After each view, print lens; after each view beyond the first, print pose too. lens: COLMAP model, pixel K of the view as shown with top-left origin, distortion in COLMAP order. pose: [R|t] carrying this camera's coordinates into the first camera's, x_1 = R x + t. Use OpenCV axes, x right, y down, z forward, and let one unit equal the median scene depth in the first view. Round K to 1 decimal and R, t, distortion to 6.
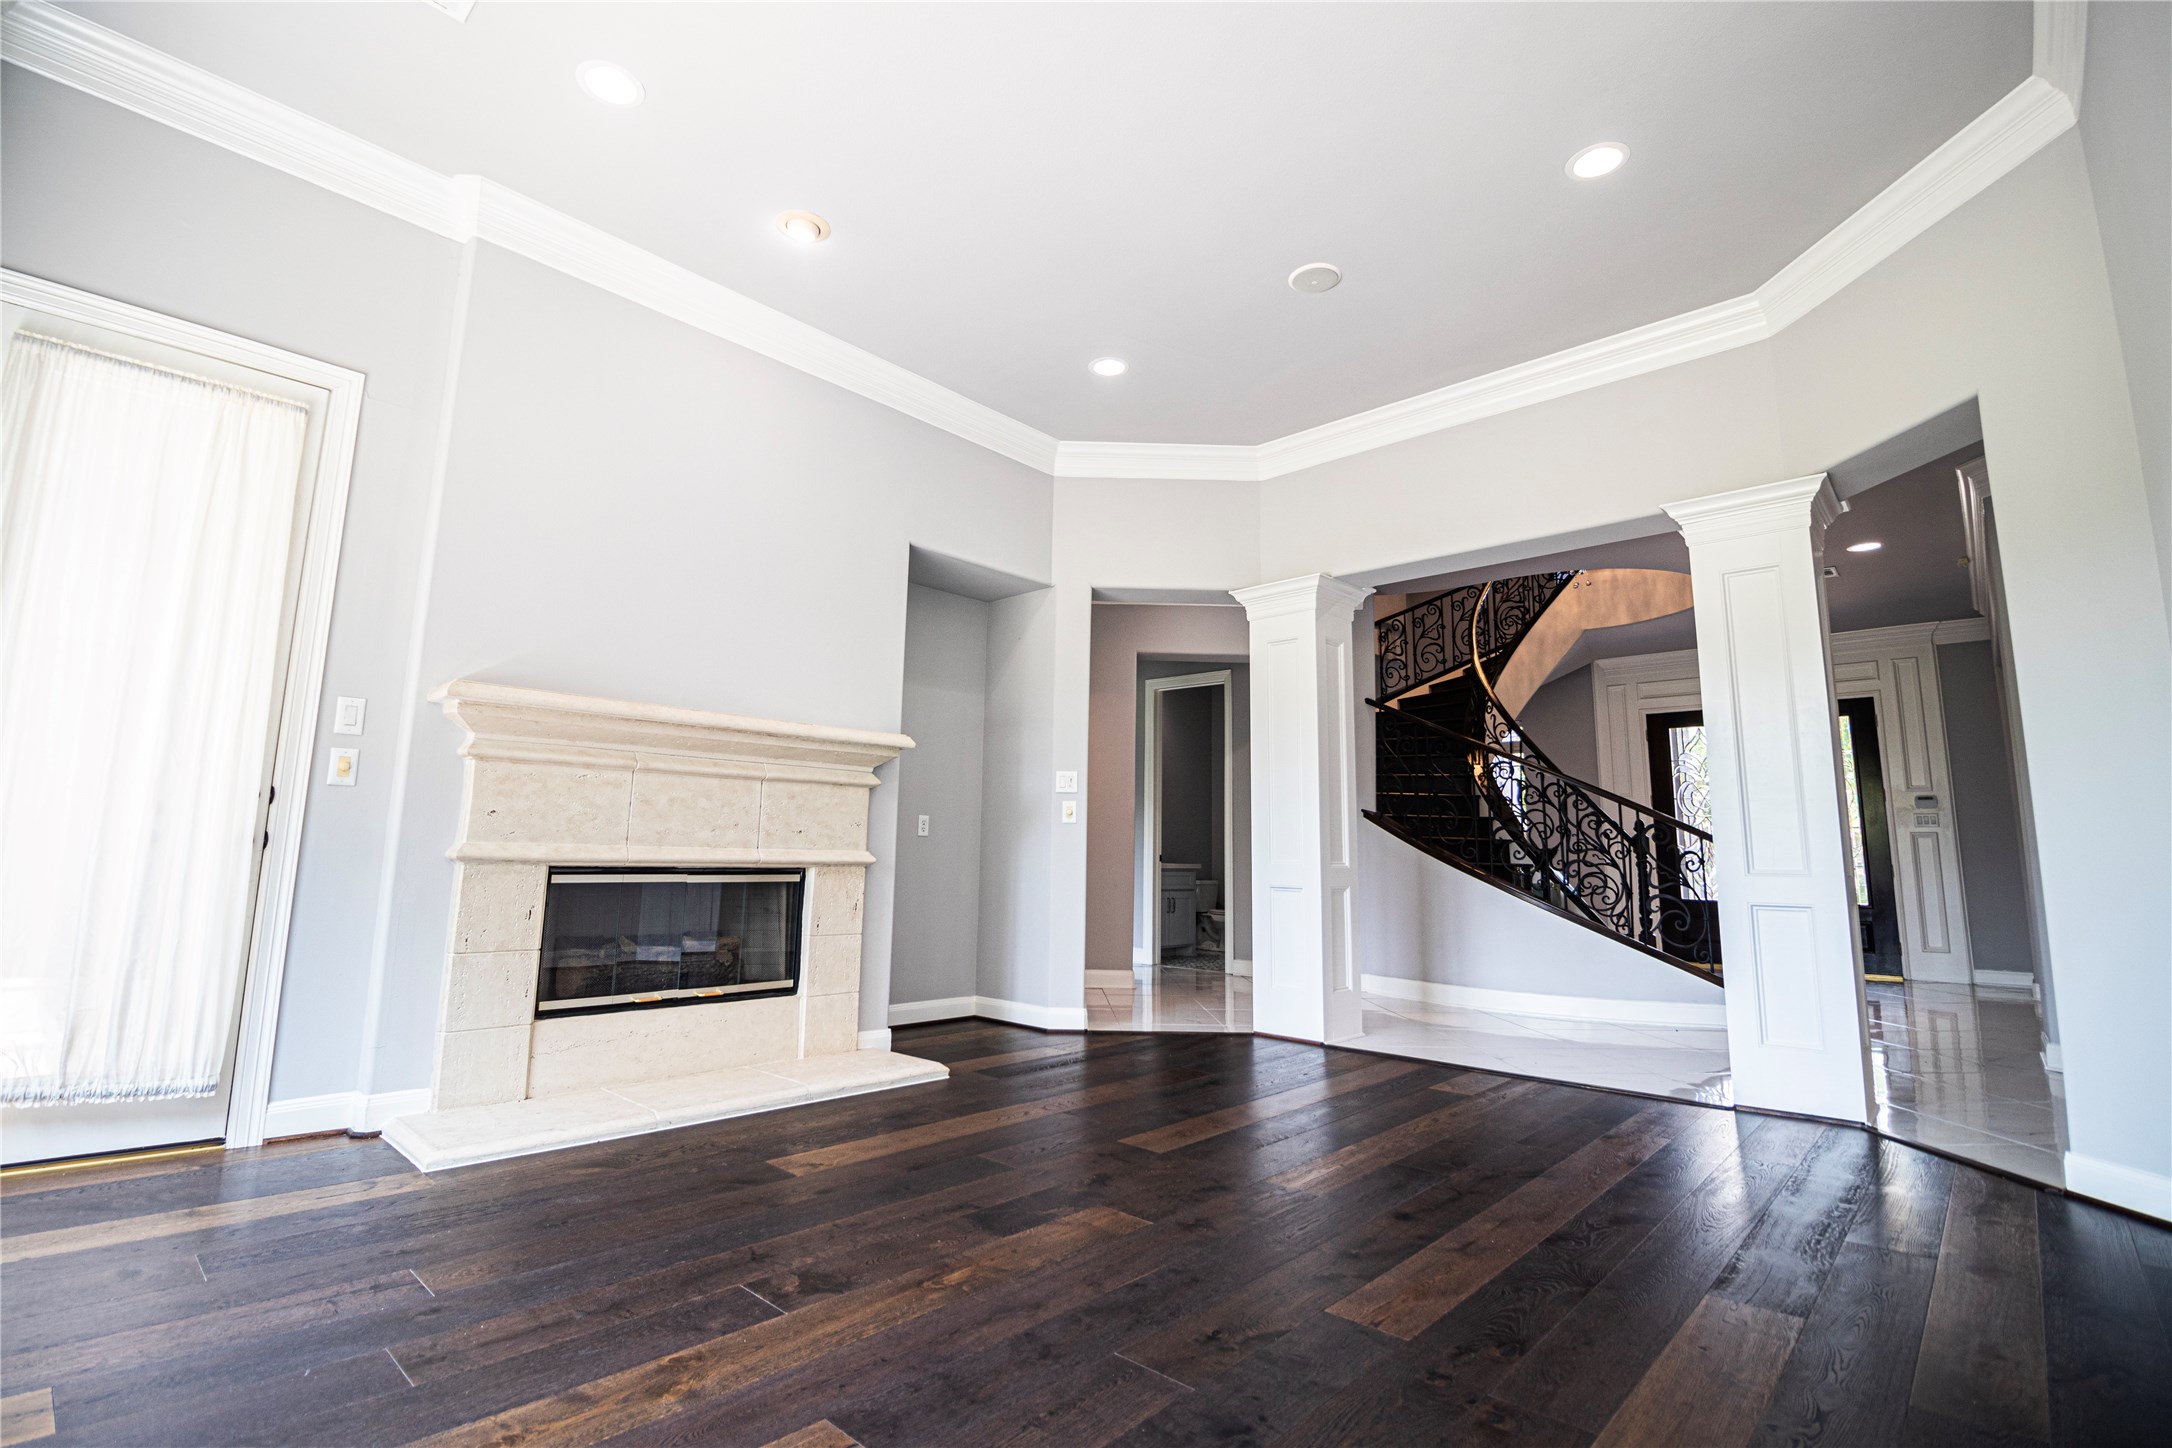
lens RADIAL K [[1007.8, 0, 1079.5], [0, 1007.8, 691.3], [0, 0, 1]] dist [0.003628, -0.017505]
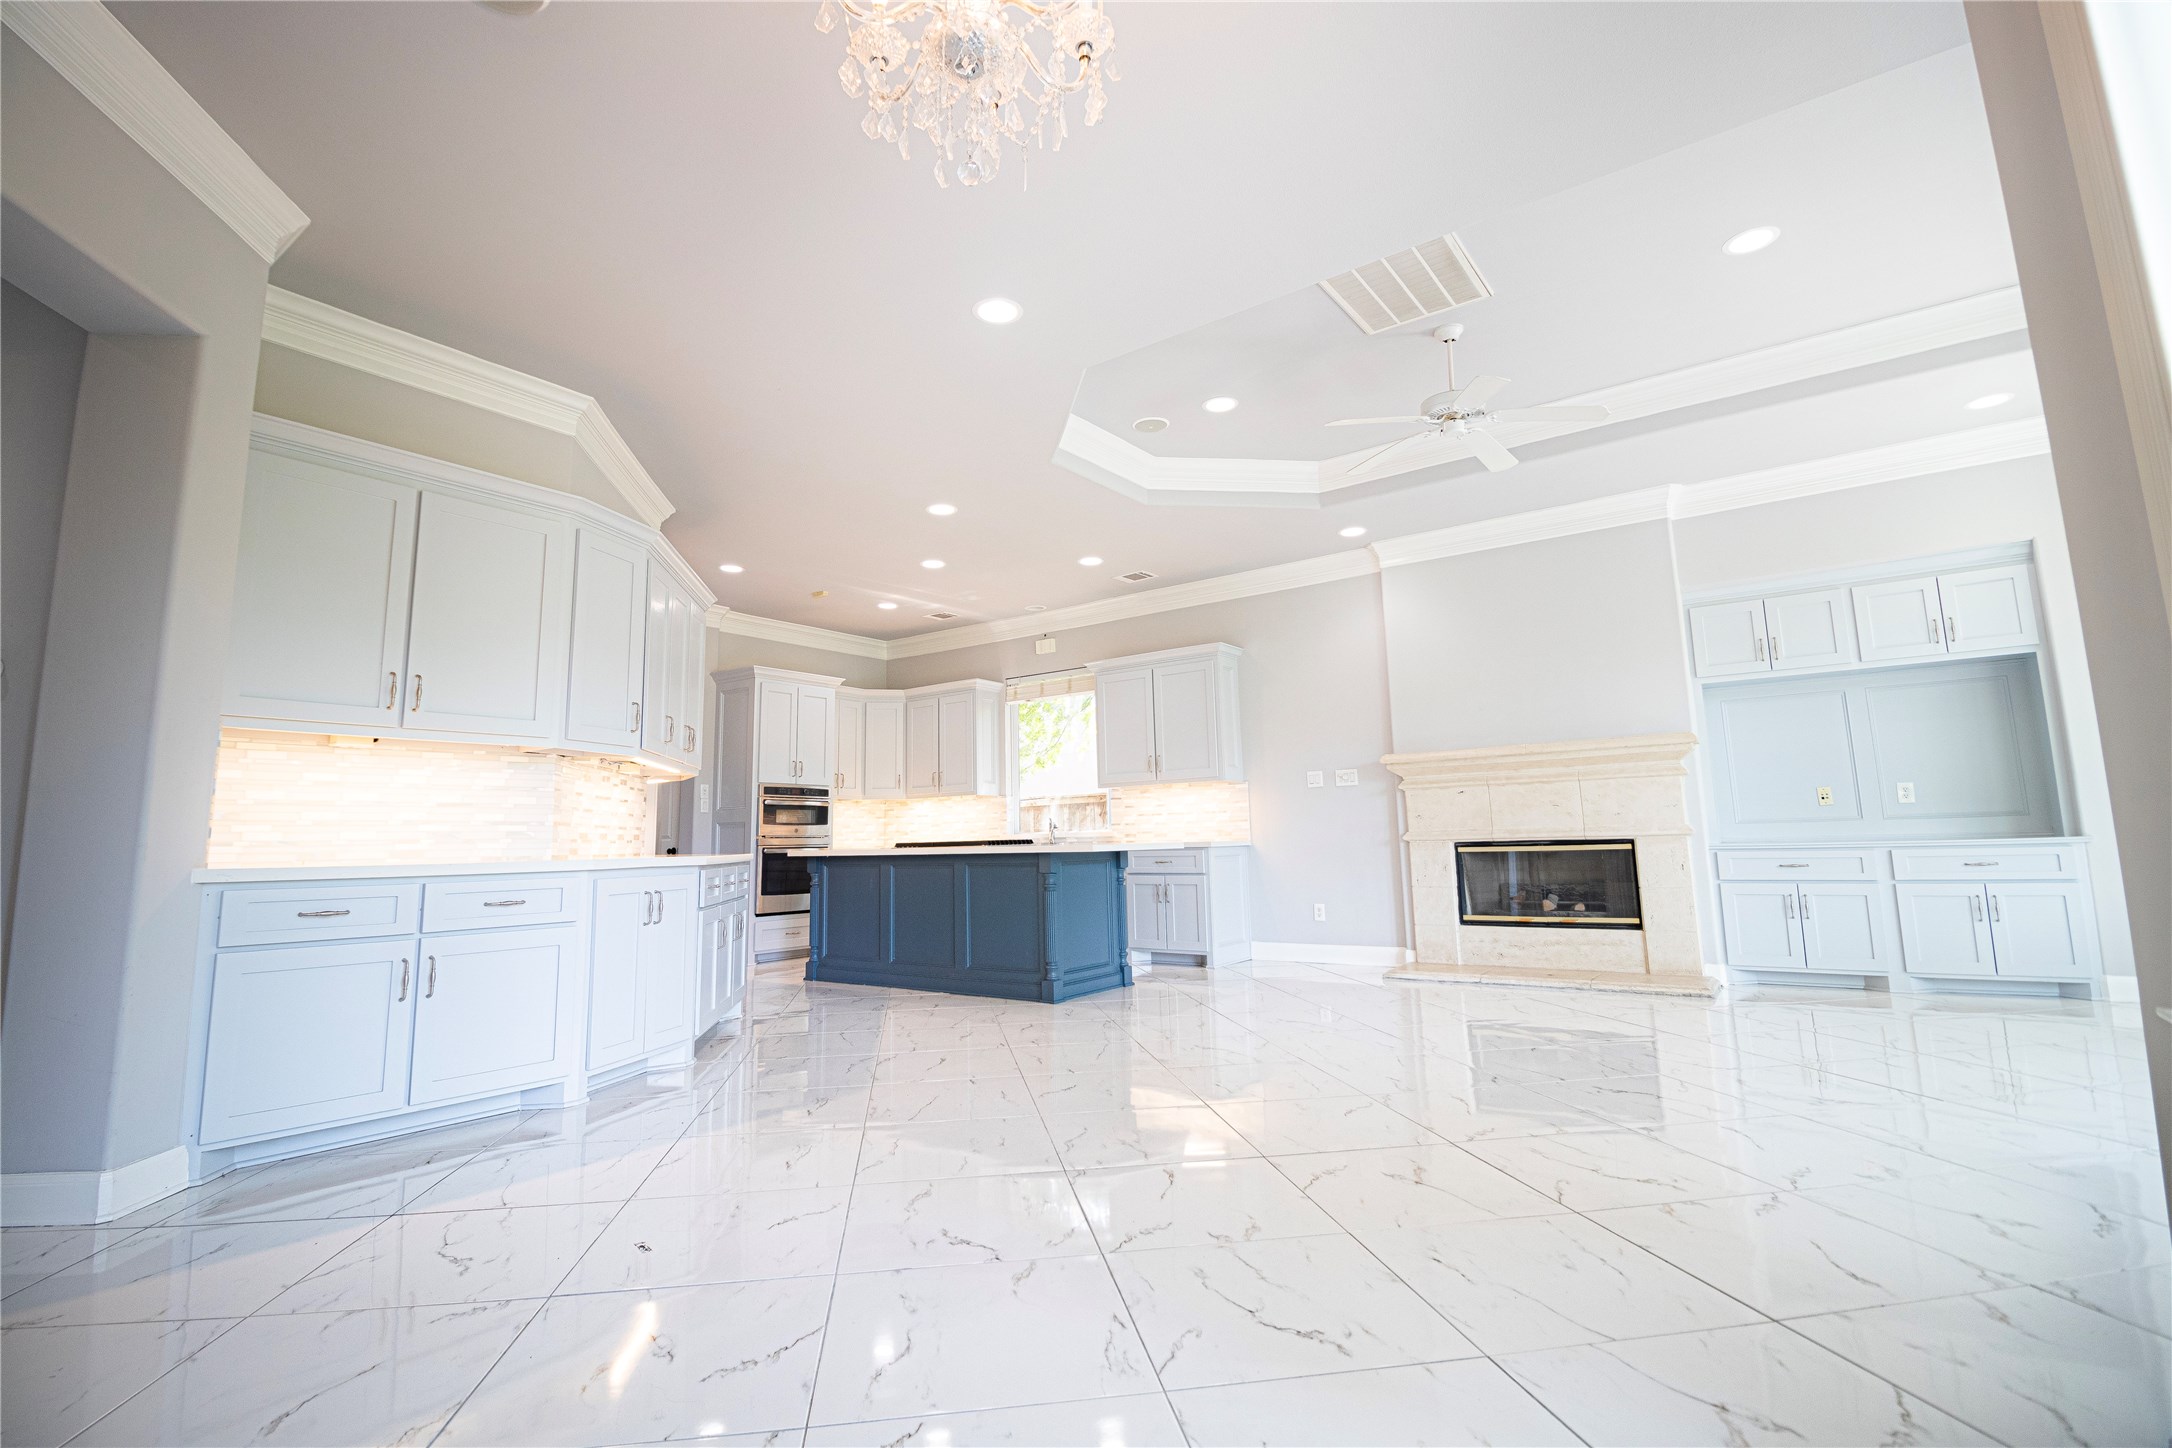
lens RADIAL K [[1007.8, 0, 1079.5], [0, 1007.8, 691.3], [0, 0, 1]] dist [0.003628, -0.017505]
pose [[0.115746, -0.165436, -0.979405, 1.128897], [0.188306, 0.971805, -0.141898, 0.031811], [0.975266, -0.168004, 0.143636, 0.094482]]
